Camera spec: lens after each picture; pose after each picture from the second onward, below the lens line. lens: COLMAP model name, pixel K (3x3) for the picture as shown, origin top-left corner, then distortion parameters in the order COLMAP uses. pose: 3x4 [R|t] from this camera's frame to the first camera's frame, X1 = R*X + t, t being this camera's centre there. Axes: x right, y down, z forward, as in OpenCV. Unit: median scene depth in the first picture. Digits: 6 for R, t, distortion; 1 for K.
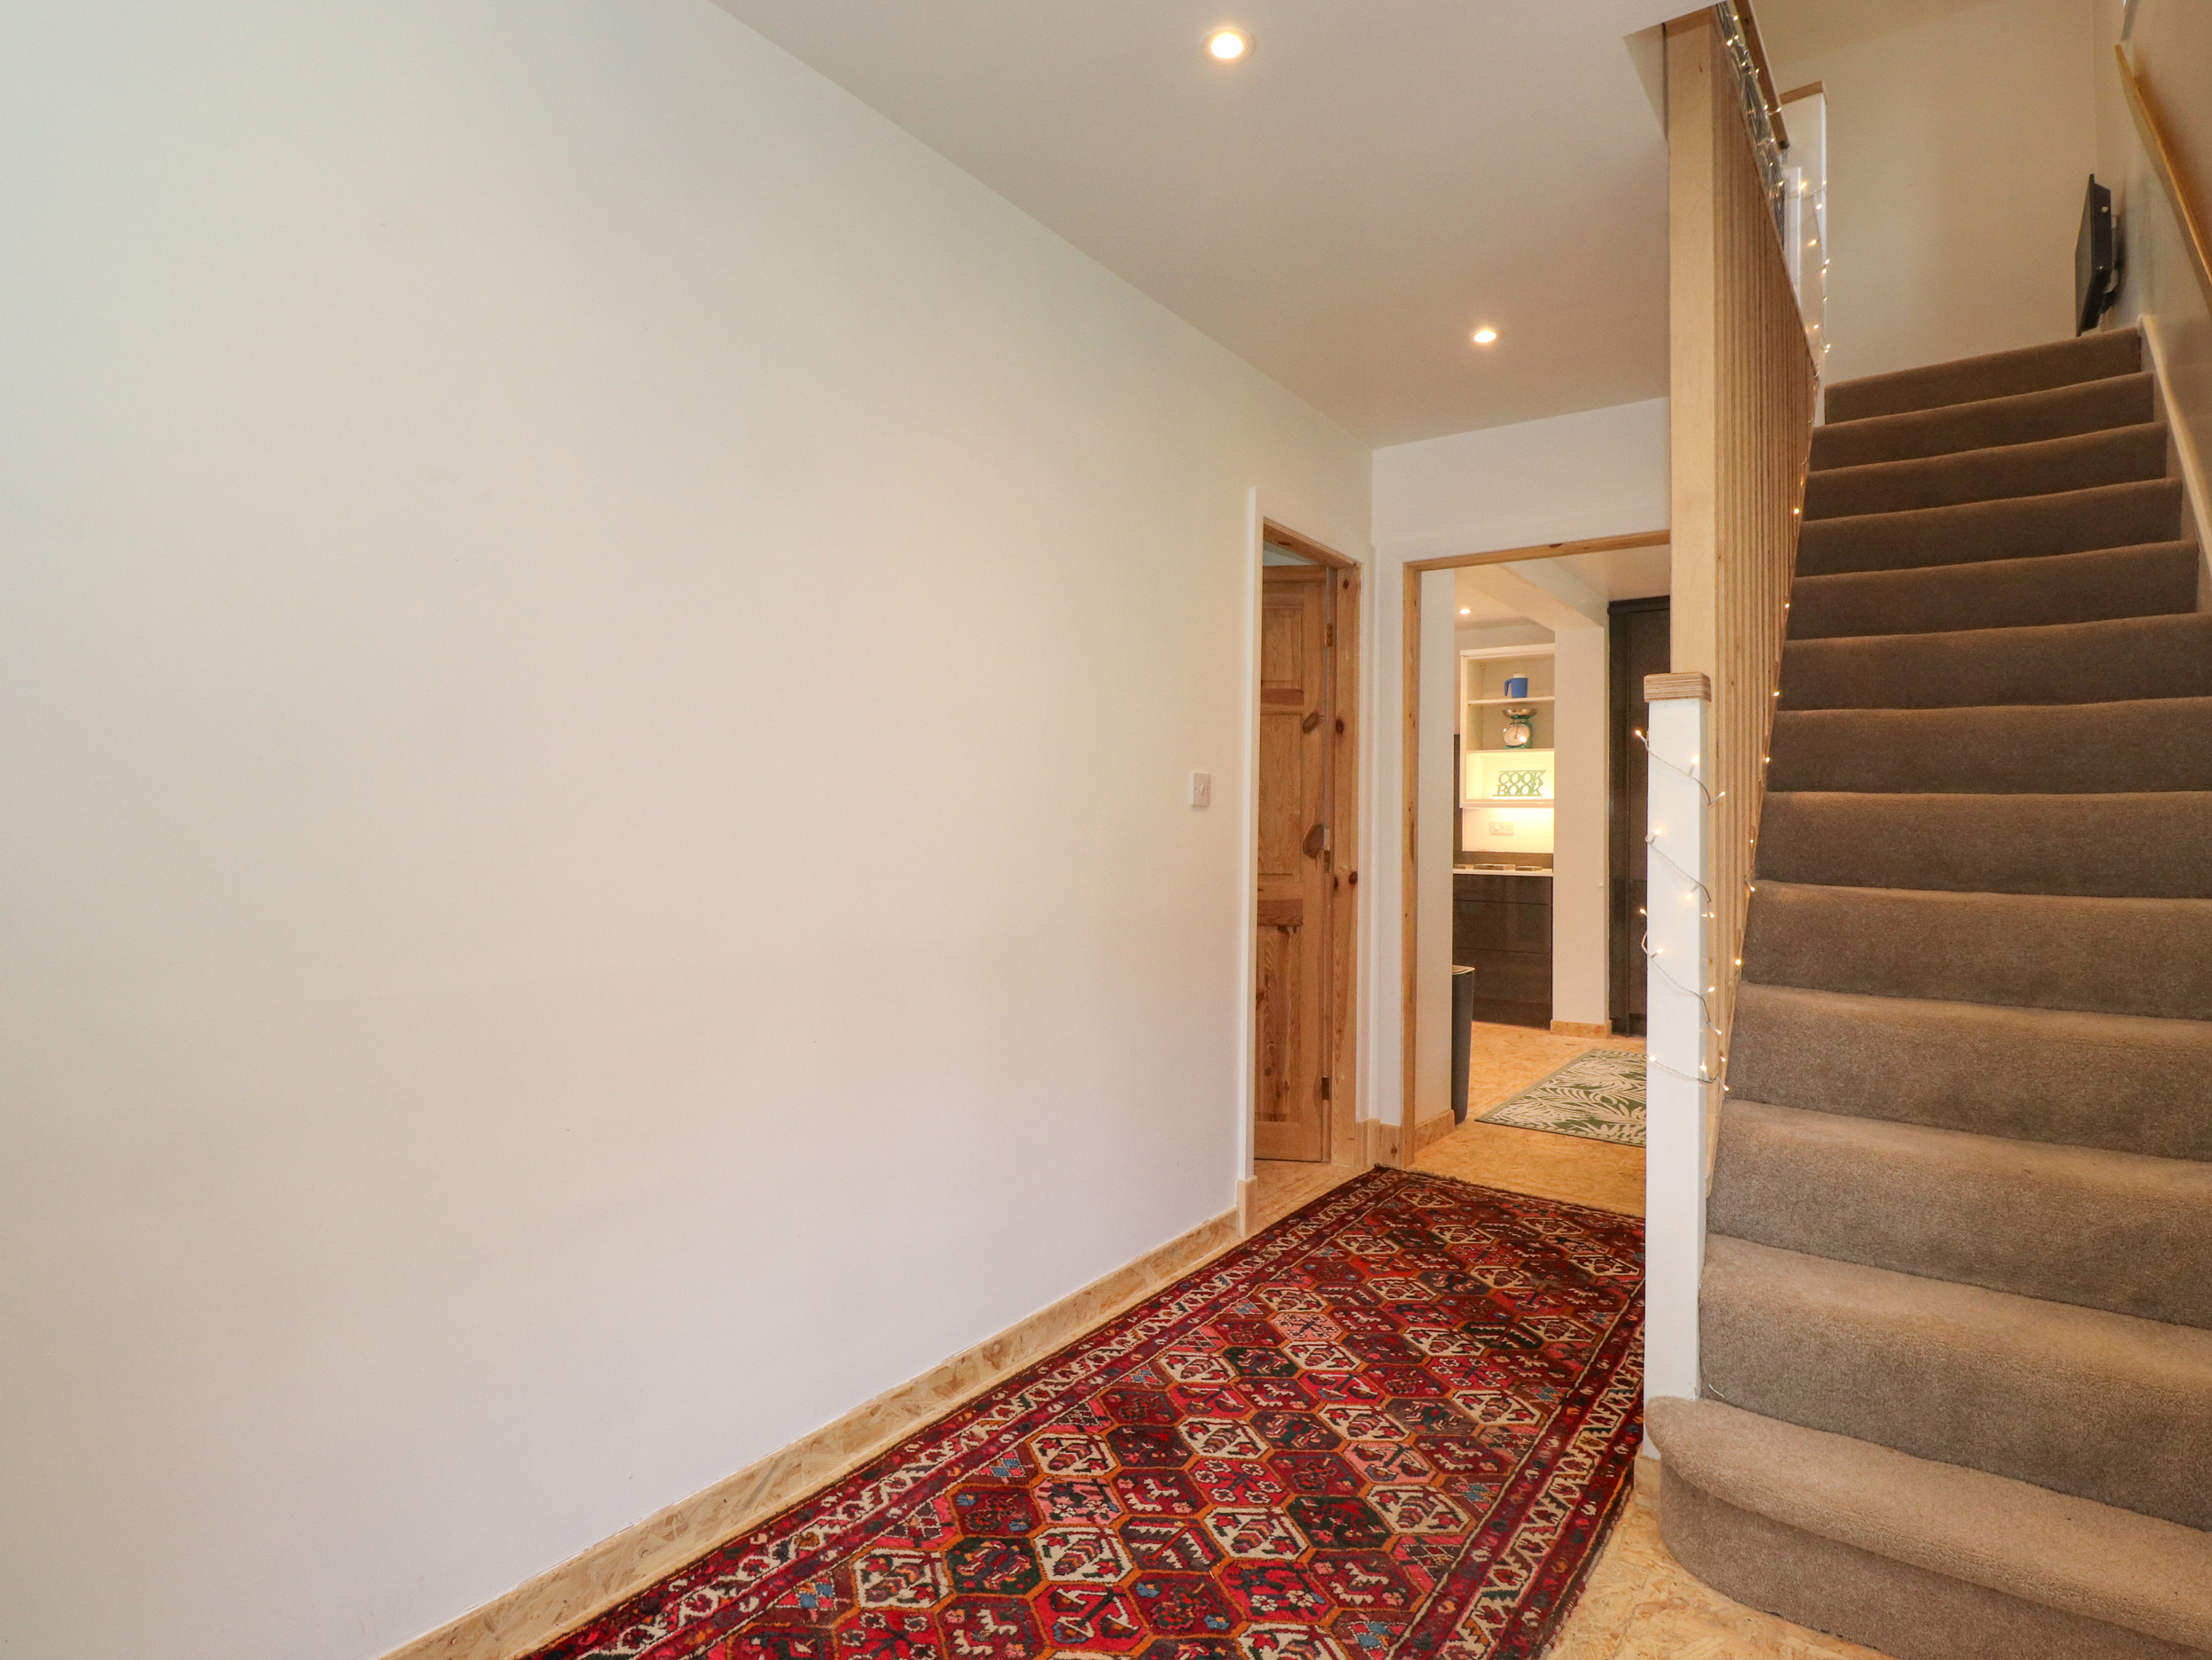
lens RADIAL K [[1155.9, 0, 1110.9], [0, 1155.9, 802.7], [0, 0, 1]] dist [0.003323, -0.014662]
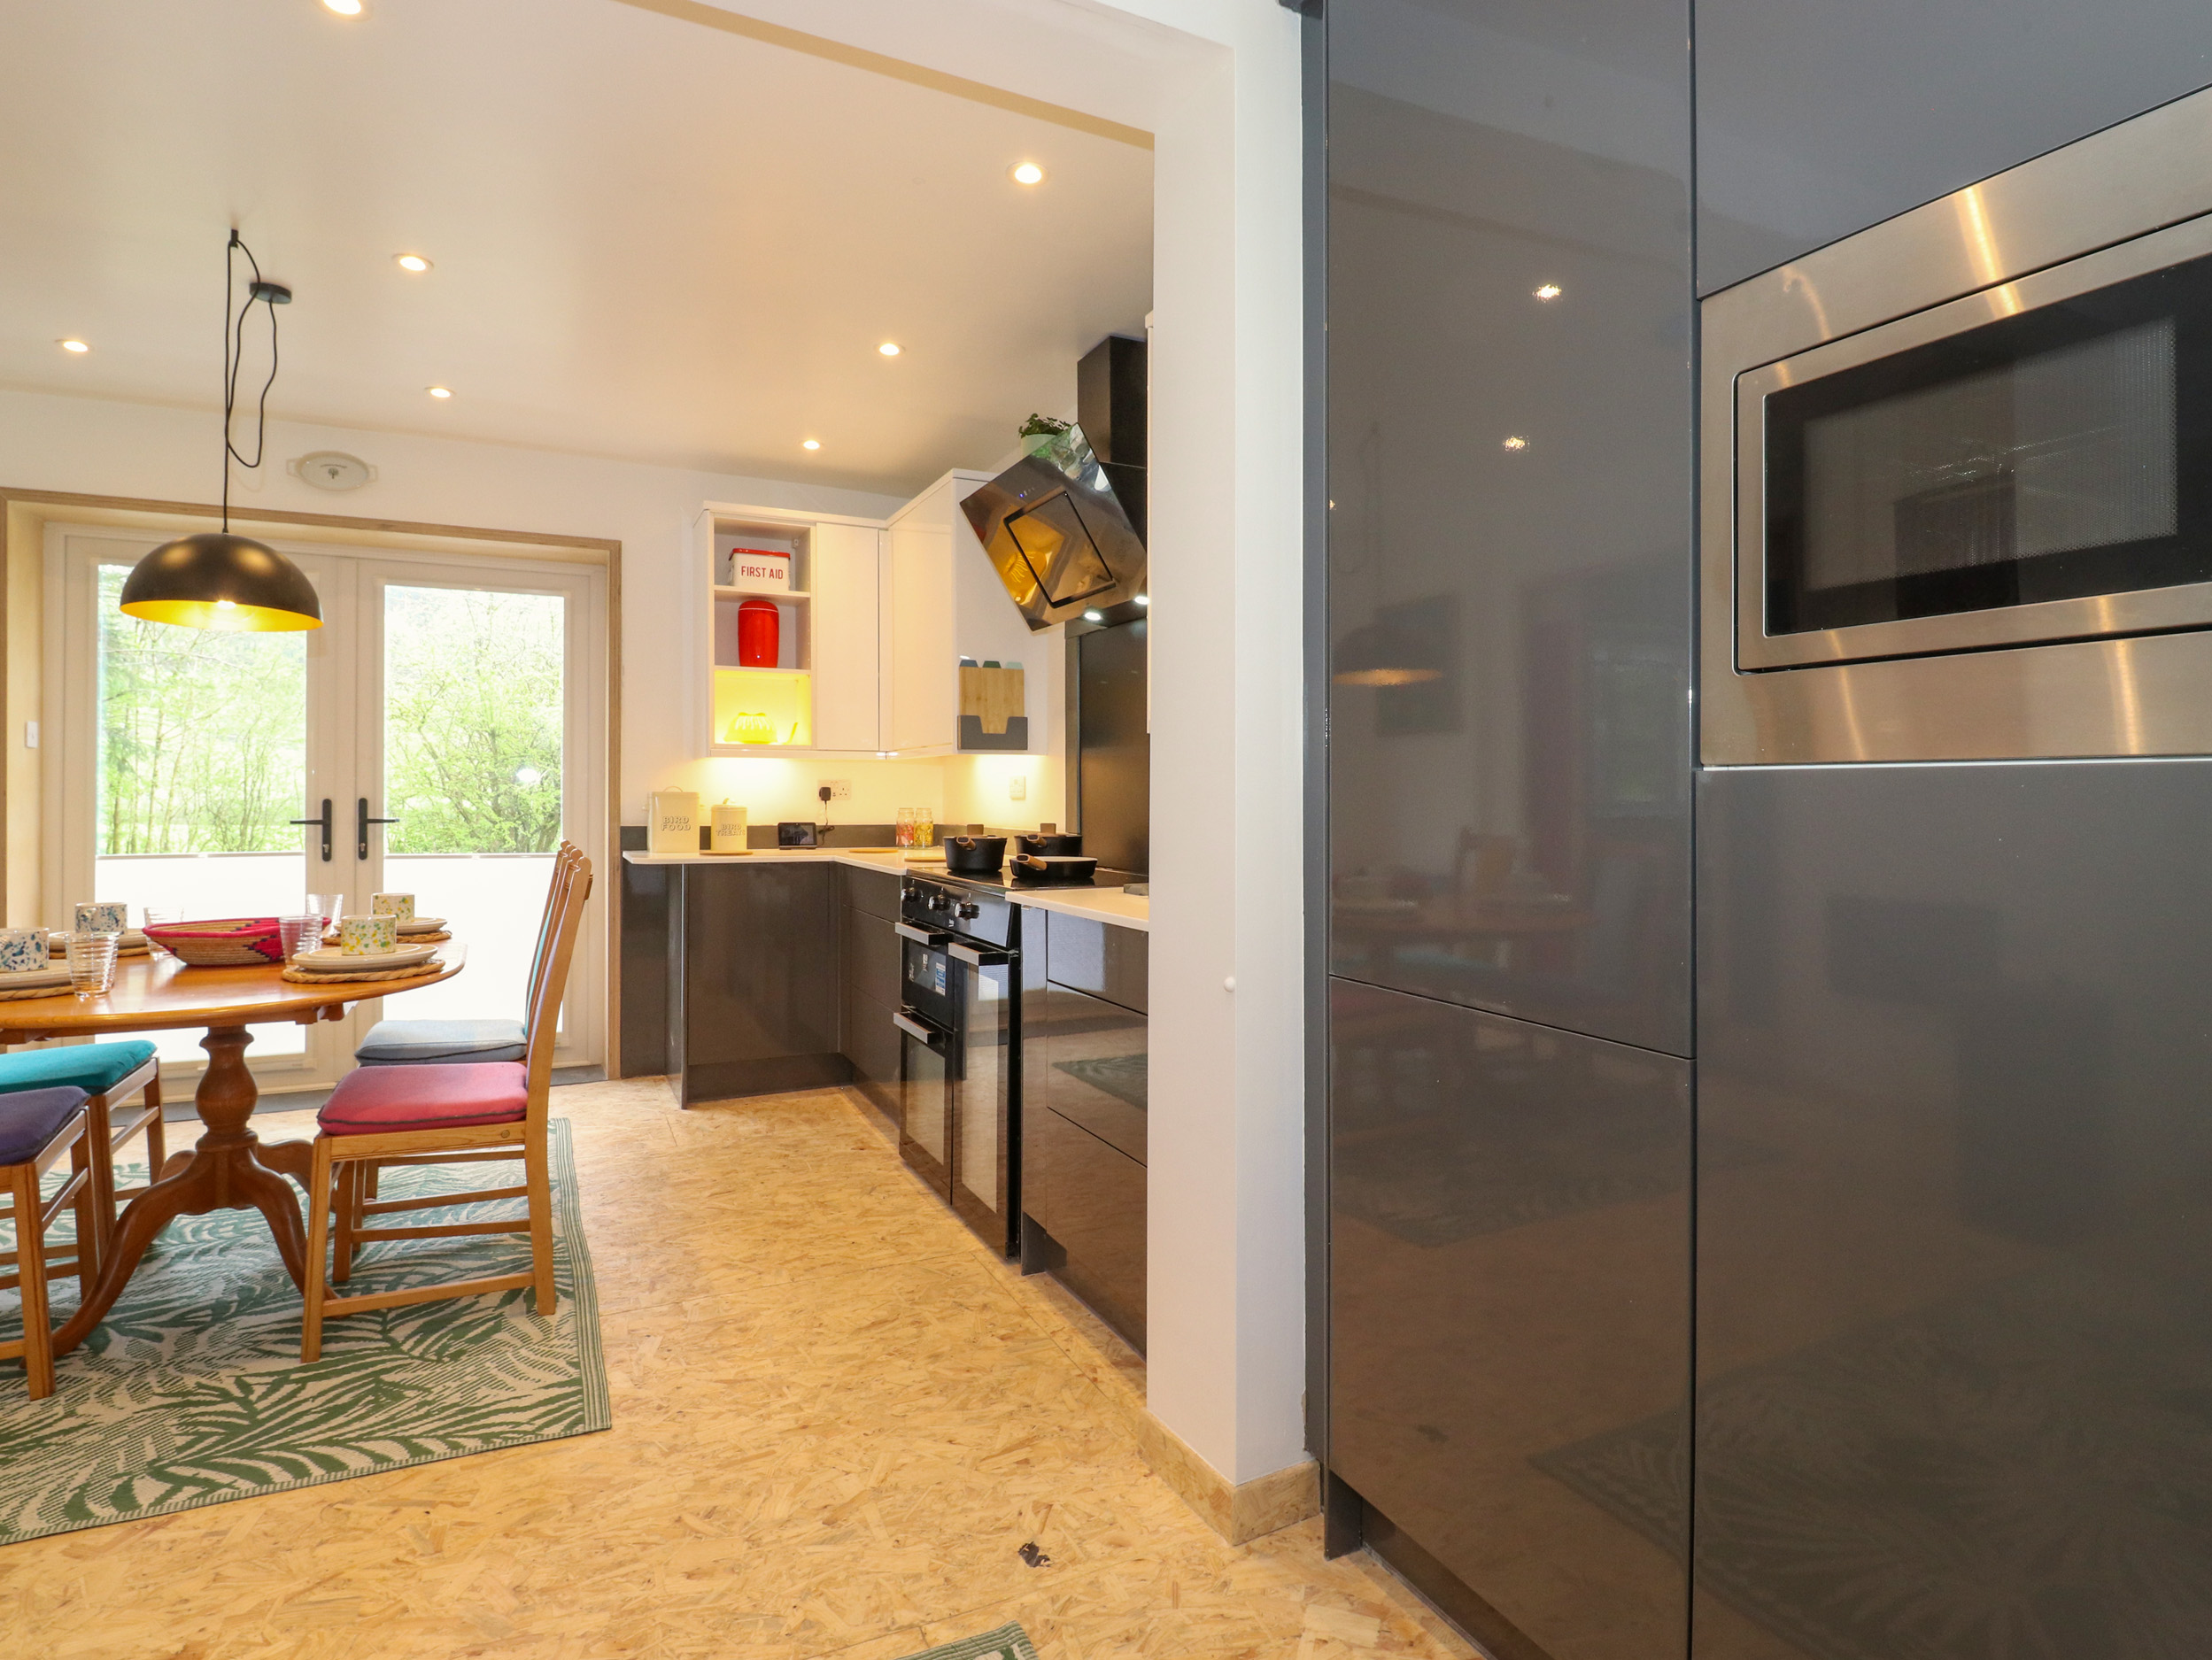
lens RADIAL K [[1167.7, 0, 1114.8], [0, 1167.7, 796.0], [0, 0, 1]] dist [0.004739, -0.016278]
pose [[0.882275, -0.010455, -0.470617, 1.215265], [0.017352, 0.999796, 0.010319, 0.053515], [0.470413, -0.017271, 0.882277, 1.693162]]
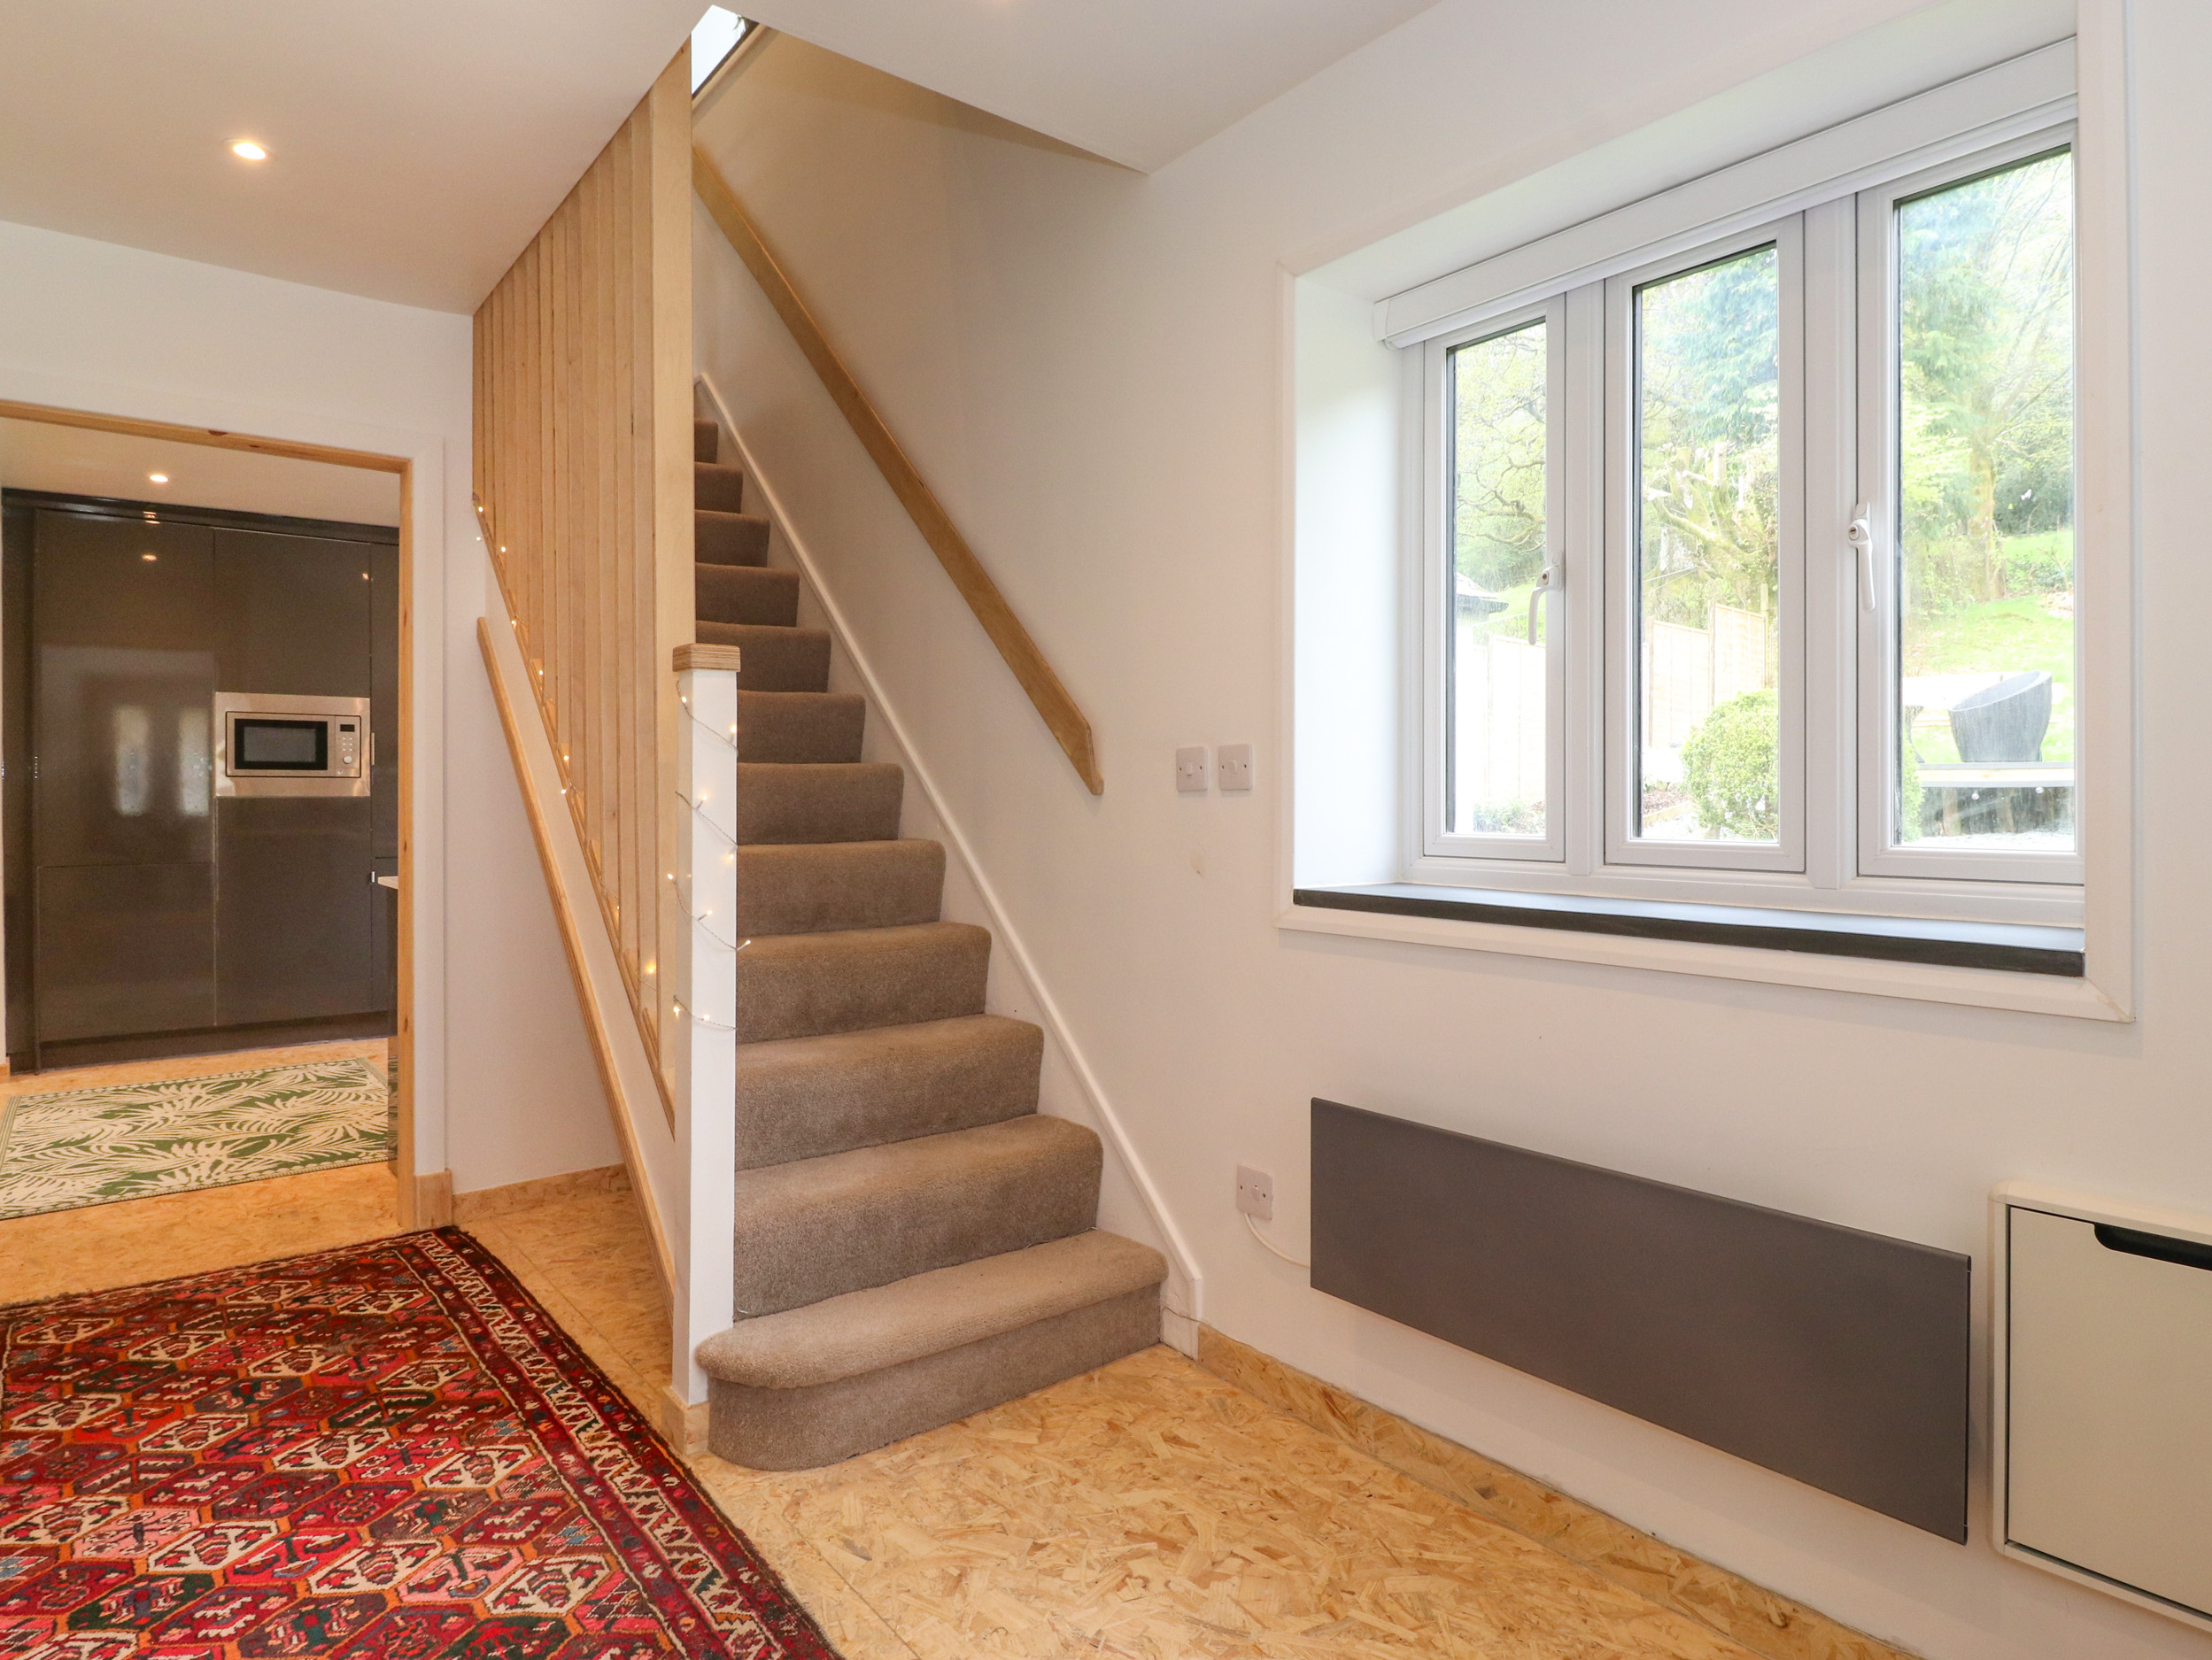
lens RADIAL K [[1278.4, 0, 1115.9], [0, 1278.4, 806.2], [0, 0, 1]] dist [0.007075, -0.015460]
pose [[0.269859, -0.021010, 0.962671, -0.363312], [-0.010750, 0.999634, 0.024830, 0.000033], [-0.962840, -0.017049, 0.269535, 0.235333]]
